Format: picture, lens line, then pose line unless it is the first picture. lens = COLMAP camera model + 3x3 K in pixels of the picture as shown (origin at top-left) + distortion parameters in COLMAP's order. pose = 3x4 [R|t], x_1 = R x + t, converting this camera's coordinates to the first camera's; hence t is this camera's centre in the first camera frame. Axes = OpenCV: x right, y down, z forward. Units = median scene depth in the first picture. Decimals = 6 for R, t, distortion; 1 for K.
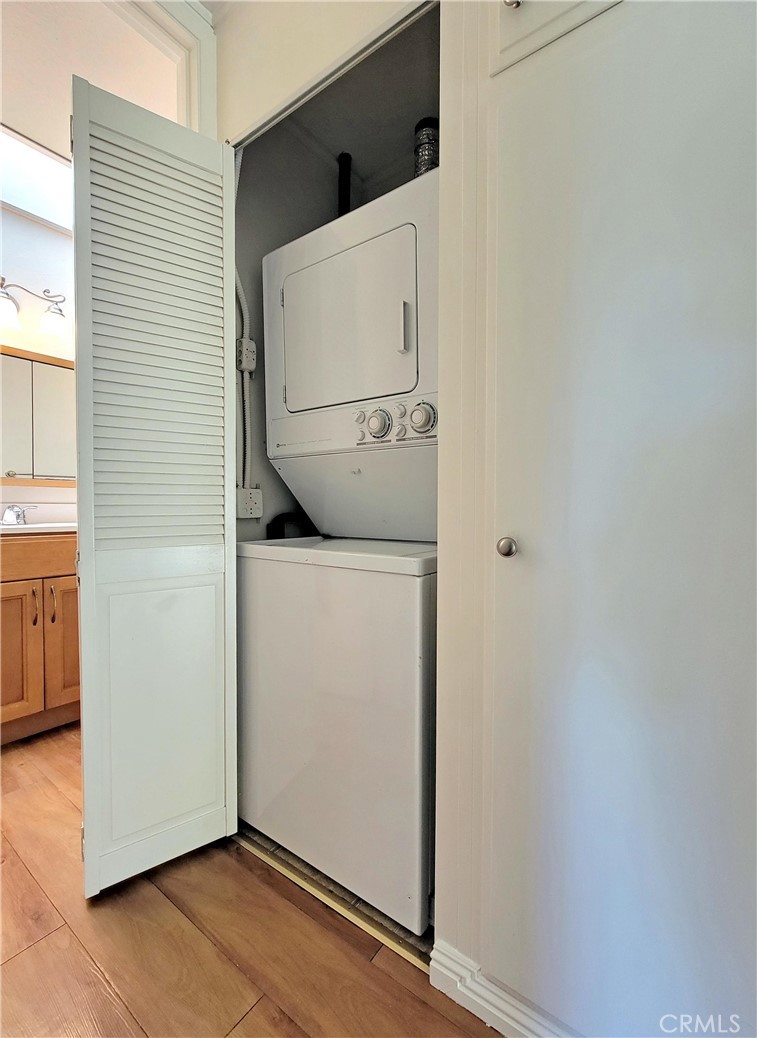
lens RADIAL K [[466.3, 0, 399.4], [0, 466.3, 516.2], [0, 0, 1]] dist [-0.002804, -0.000749]
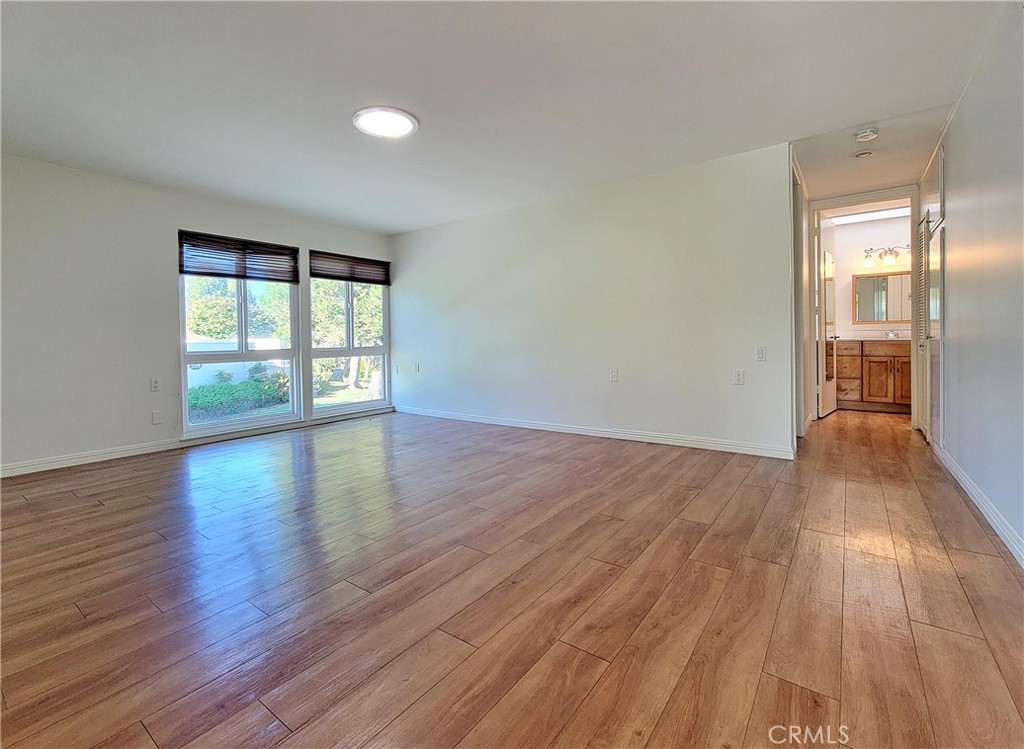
lens RADIAL K [[460.0, 0, 493.8], [0, 460.0, 340.5], [0, 0, 1]] dist [-0.002804, -0.000749]
pose [[-0.028004, 0.013066, -0.999522, 2.181306], [-0.006961, 0.999888, 0.013266, 0.015278], [0.999584, 0.007329, -0.027910, -1.424270]]
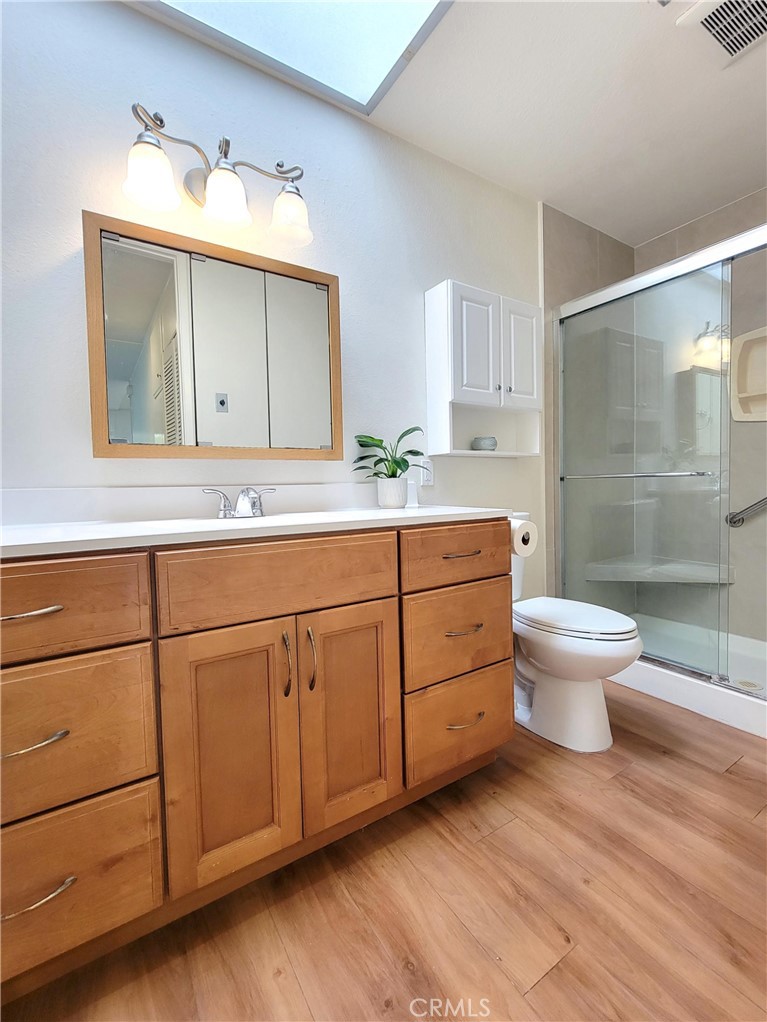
lens RADIAL K [[439.6, 0, 383.9], [0, 439.6, 504.8], [0, 0, 1]] dist [0.000142, -0.000063]
pose [[0.930533, -0.009776, -0.366078, -0.474068], [0.019078, 0.999580, 0.021800, -0.011112], [0.365711, -0.027270, 0.930329, 0.549101]]
